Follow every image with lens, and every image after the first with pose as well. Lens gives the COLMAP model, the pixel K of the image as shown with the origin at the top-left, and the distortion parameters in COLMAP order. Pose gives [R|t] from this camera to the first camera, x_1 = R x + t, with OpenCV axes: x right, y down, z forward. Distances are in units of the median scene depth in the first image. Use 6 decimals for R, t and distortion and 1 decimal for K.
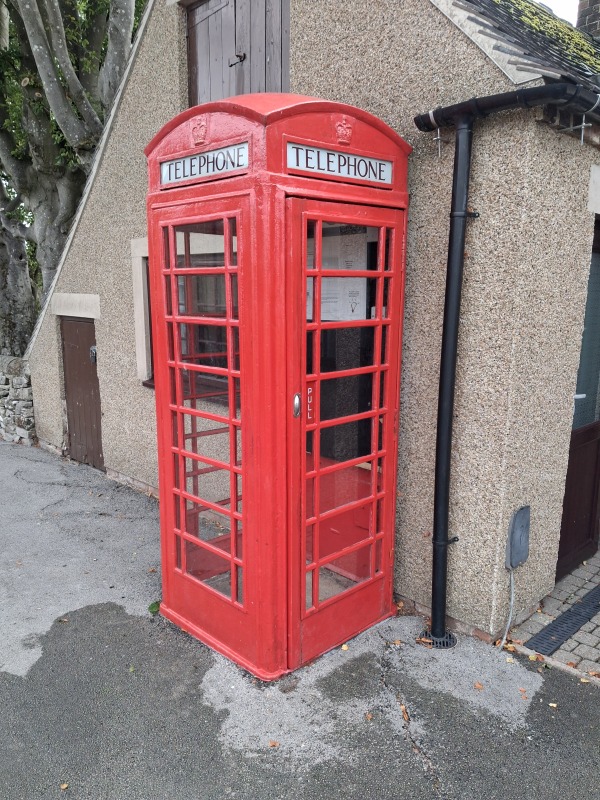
lens RADIAL K [[628.9, 0, 292.1], [0, 628.9, 421.8], [0, 0, 1]] dist [0.044873, -0.065365]
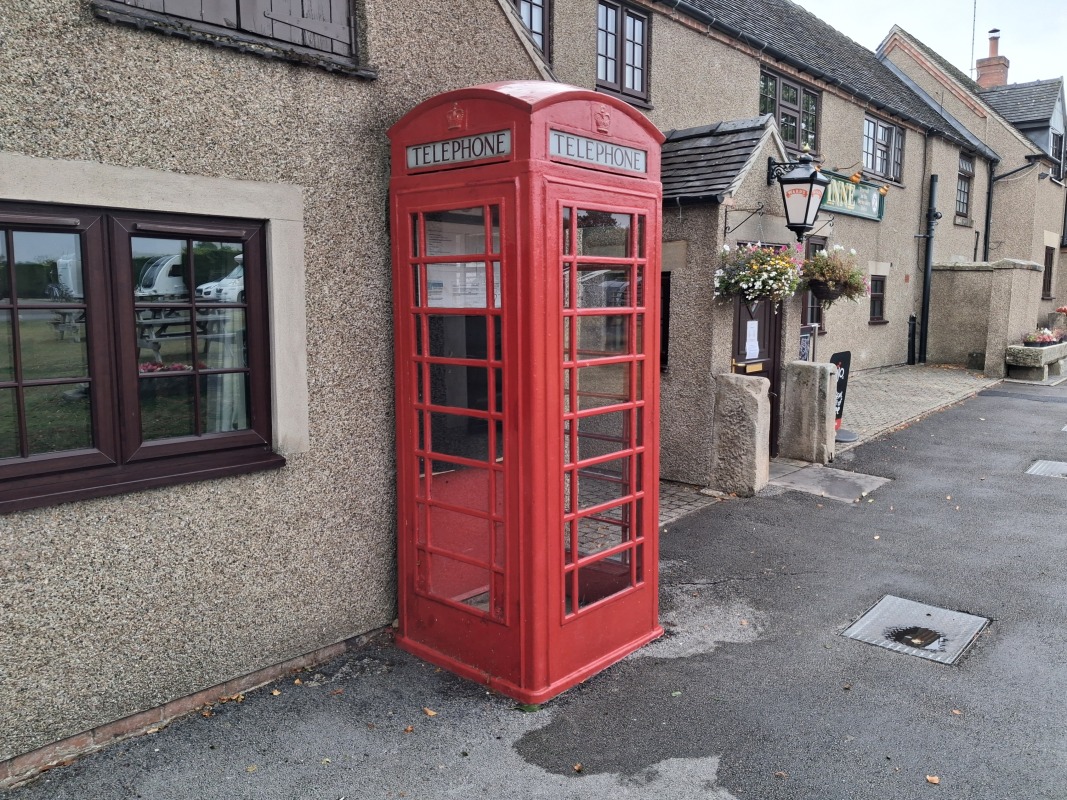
lens RADIAL K [[838.8, 0, 550.1], [0, 838.8, 403.4], [0, 0, 1]] dist [0.044873, -0.065365]
pose [[-0.087668, -0.127071, 0.988012, -1.323435], [0.213401, 0.966409, 0.143228, -0.210186], [-0.973023, 0.223399, -0.057606, 1.111723]]
